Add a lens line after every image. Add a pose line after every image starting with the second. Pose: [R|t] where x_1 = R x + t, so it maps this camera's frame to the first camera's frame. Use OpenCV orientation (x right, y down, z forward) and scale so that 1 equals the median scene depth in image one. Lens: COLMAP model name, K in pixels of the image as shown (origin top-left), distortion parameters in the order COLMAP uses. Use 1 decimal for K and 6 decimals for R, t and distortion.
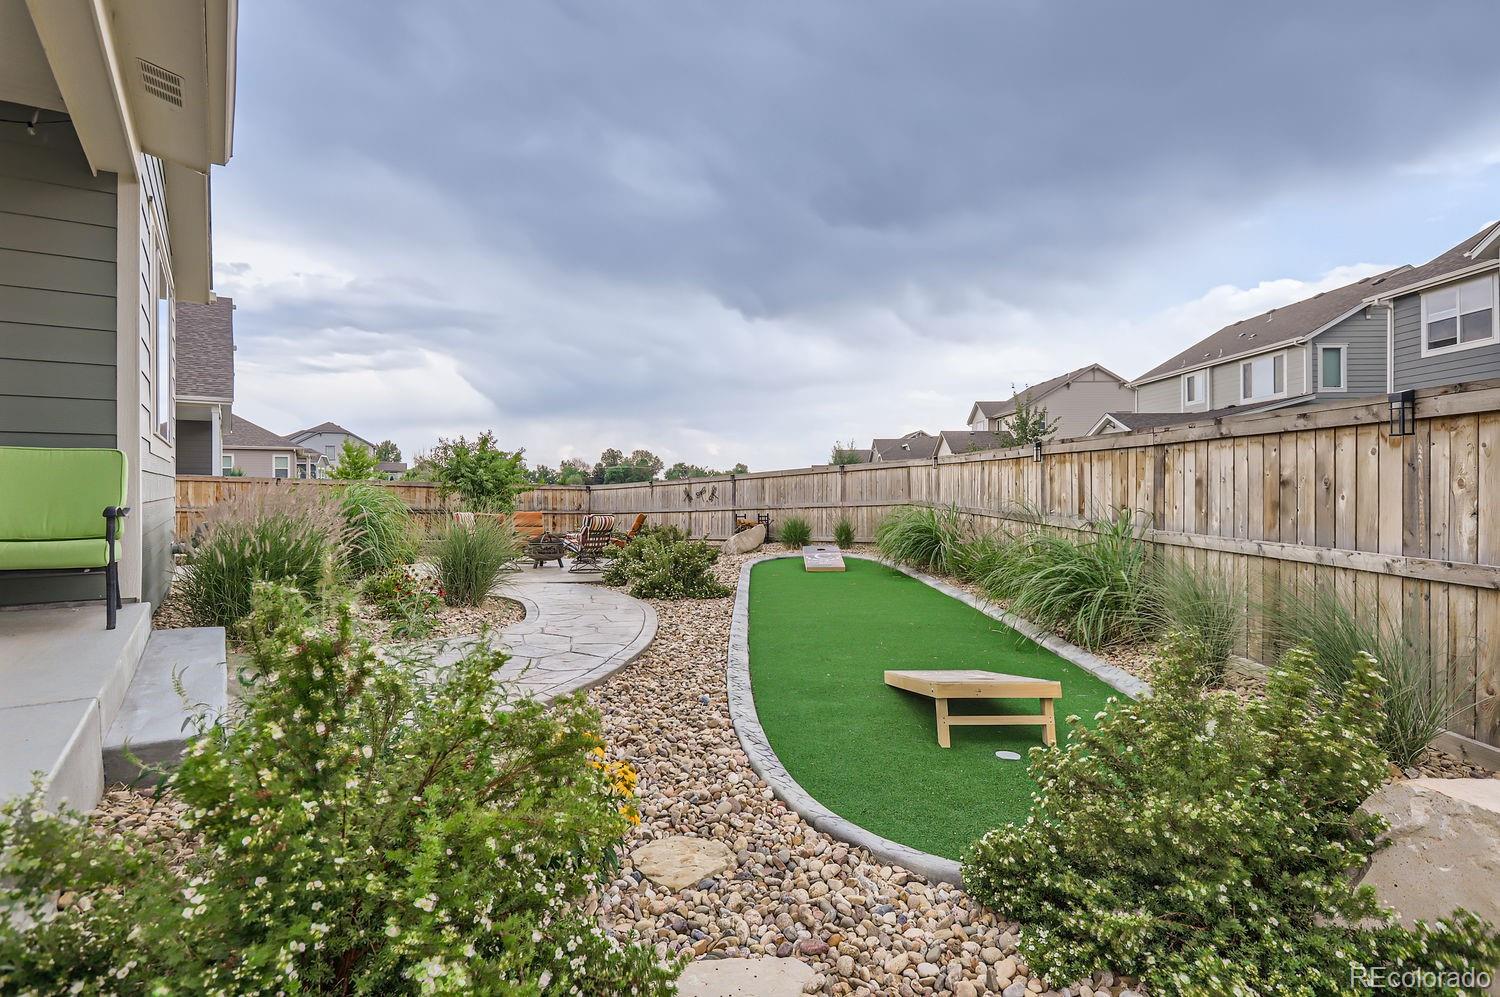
lens RADIAL K [[763.9, 0, 750.0], [0, 763.9, 498.5], [0, 0, 1]] dist [0.000696, 0.000053]
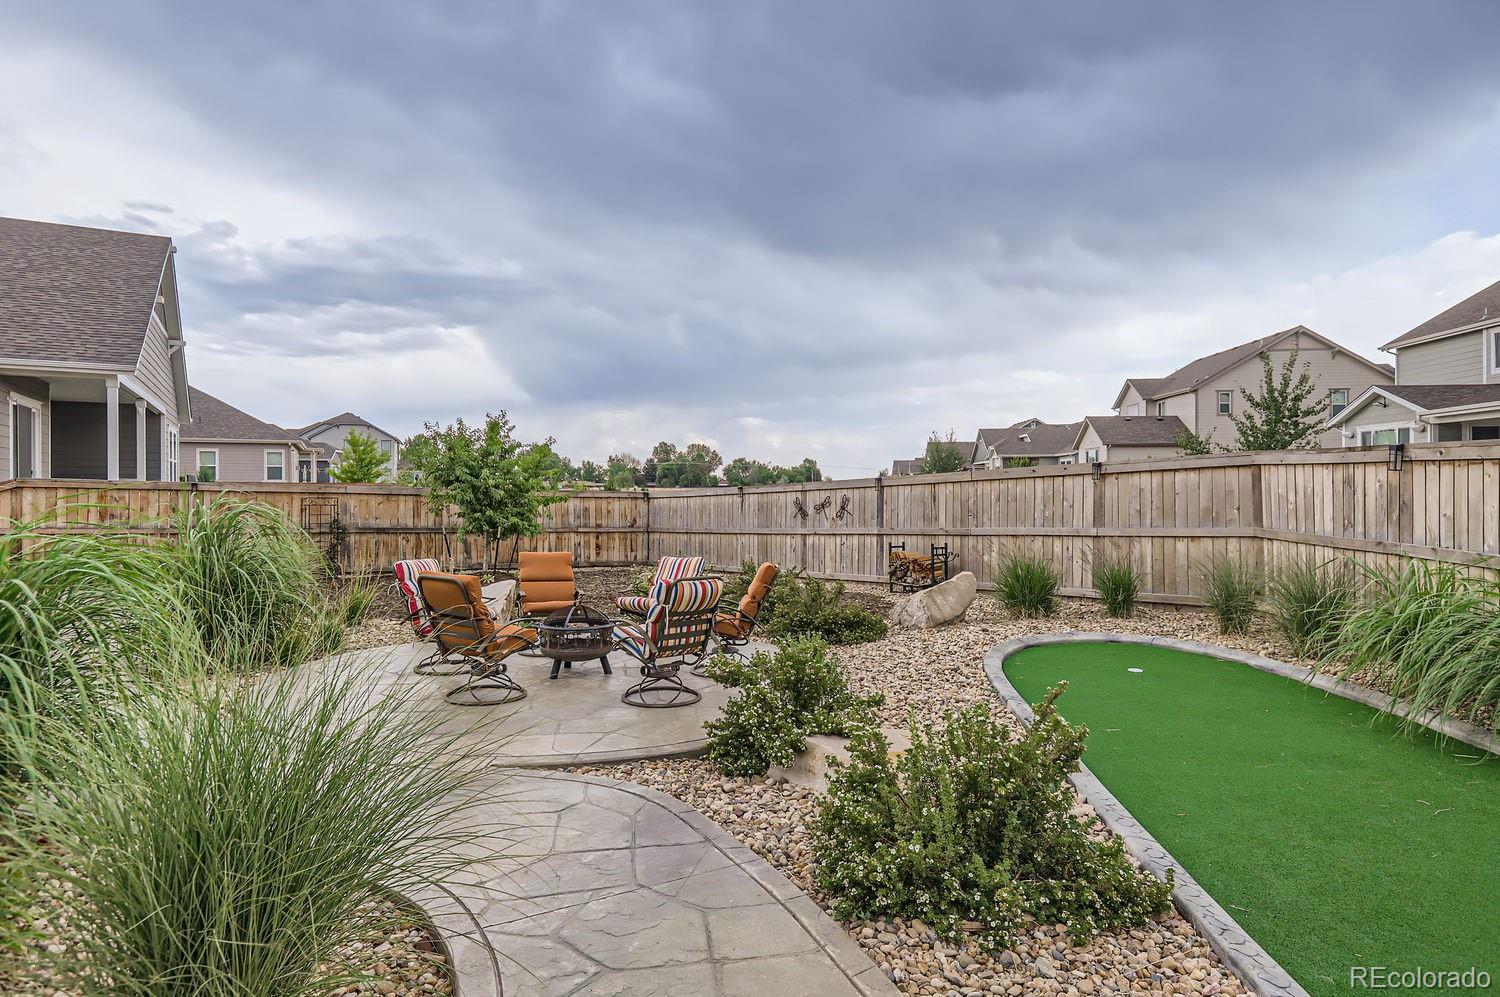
lens RADIAL K [[855.9, 0, 750.0], [0, 855.9, 498.5], [0, 0, 1]] dist [0.021765, 0.000018]
pose [[0.996911, 0.001067, -0.078535, -0.027233], [-0.000997, 0.999999, 0.000930, -0.005594], [0.078536, -0.000849, 0.996911, 0.111072]]
